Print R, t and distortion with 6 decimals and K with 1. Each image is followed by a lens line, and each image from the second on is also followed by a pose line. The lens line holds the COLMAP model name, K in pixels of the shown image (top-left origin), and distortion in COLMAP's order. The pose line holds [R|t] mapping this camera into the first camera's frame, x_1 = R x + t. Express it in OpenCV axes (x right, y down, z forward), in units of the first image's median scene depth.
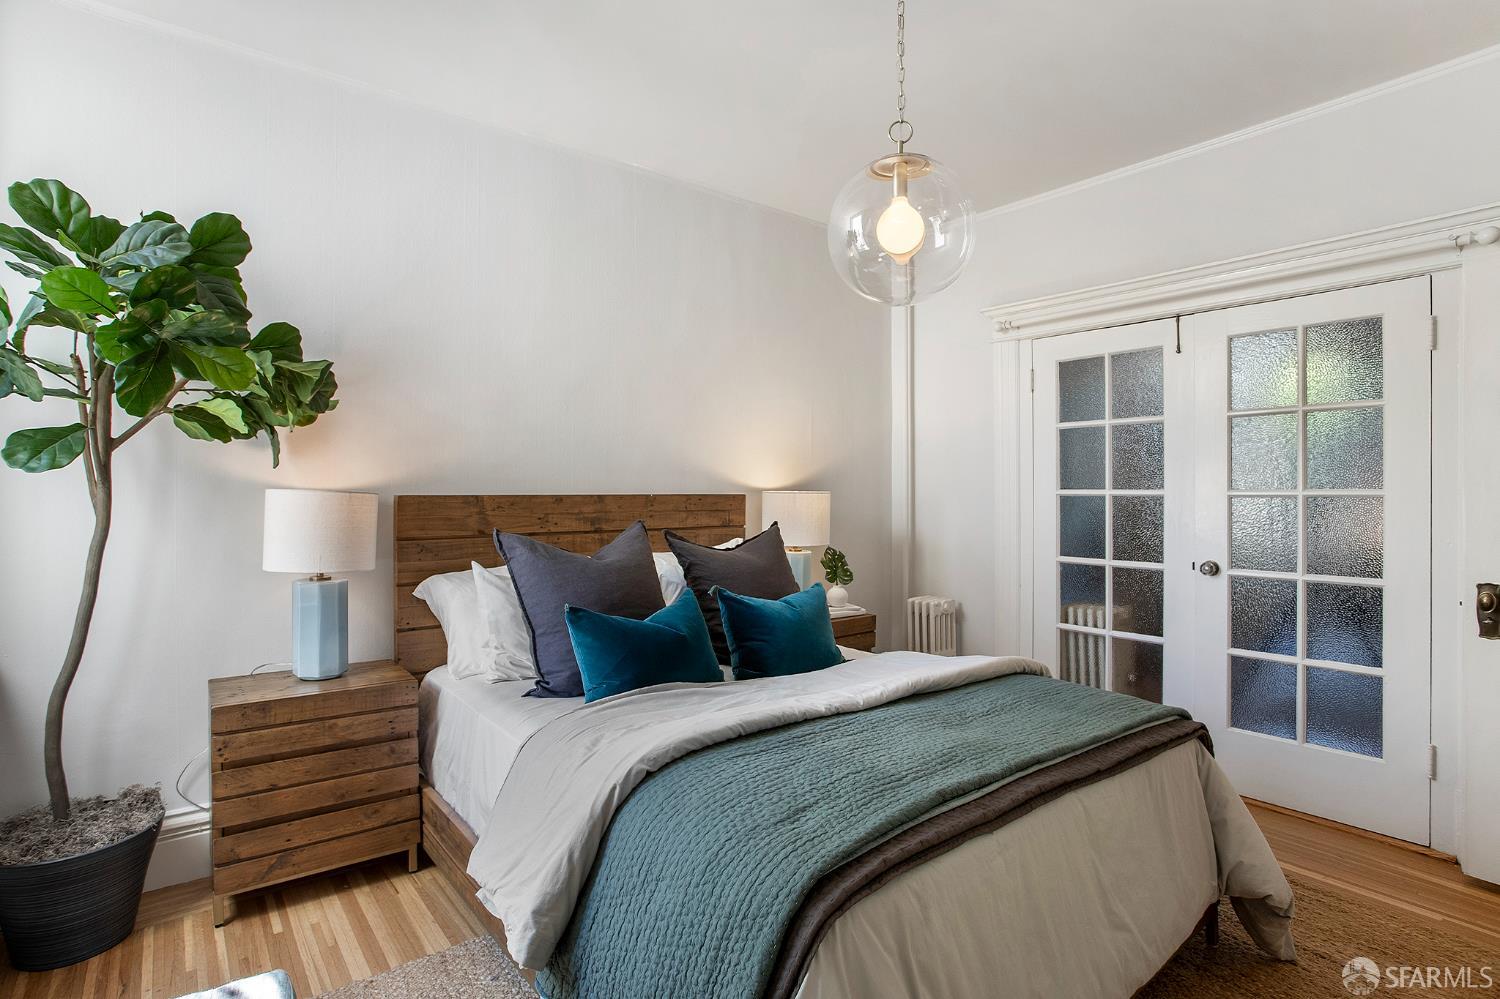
lens RADIAL K [[740.0, 0, 746.3], [0, 740.0, 491.7], [0, 0, 1]] dist [-0.050421, 0.024075]
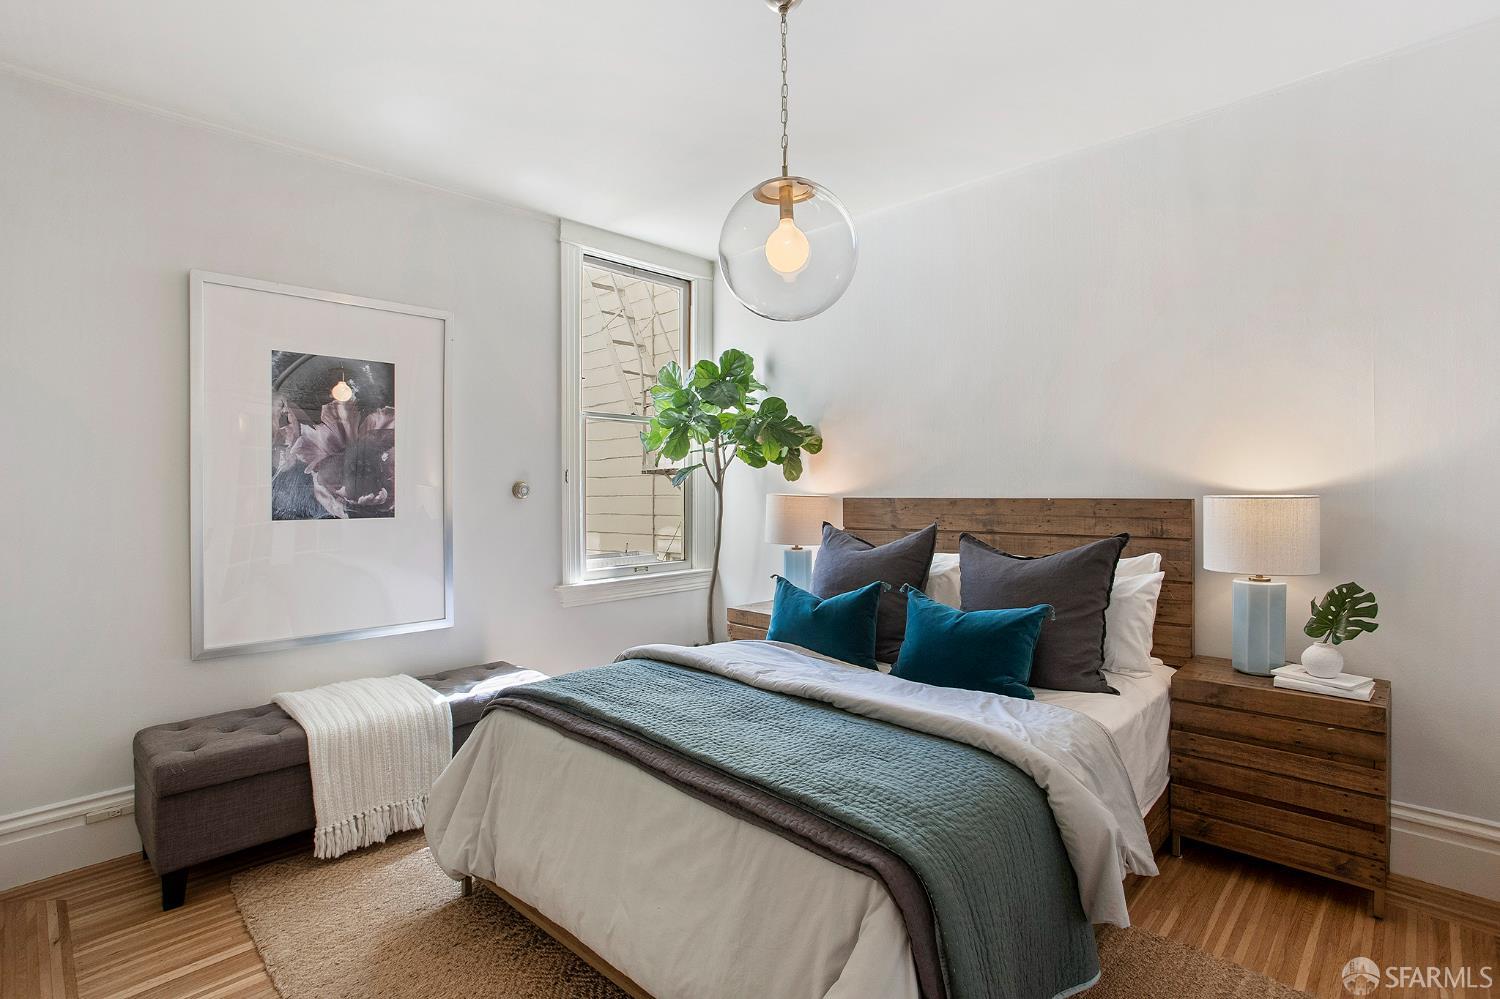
lens RADIAL K [[740.0, 0, 748.7], [0, 740.0, 494.8], [0, 0, 1]] dist [-0.050421, 0.024075]
pose [[0.173054, 0.006493, -0.984891, 0.786567], [0.002960, 0.999970, 0.007112, -0.009349], [0.984908, -0.004146, 0.173030, 0.482444]]
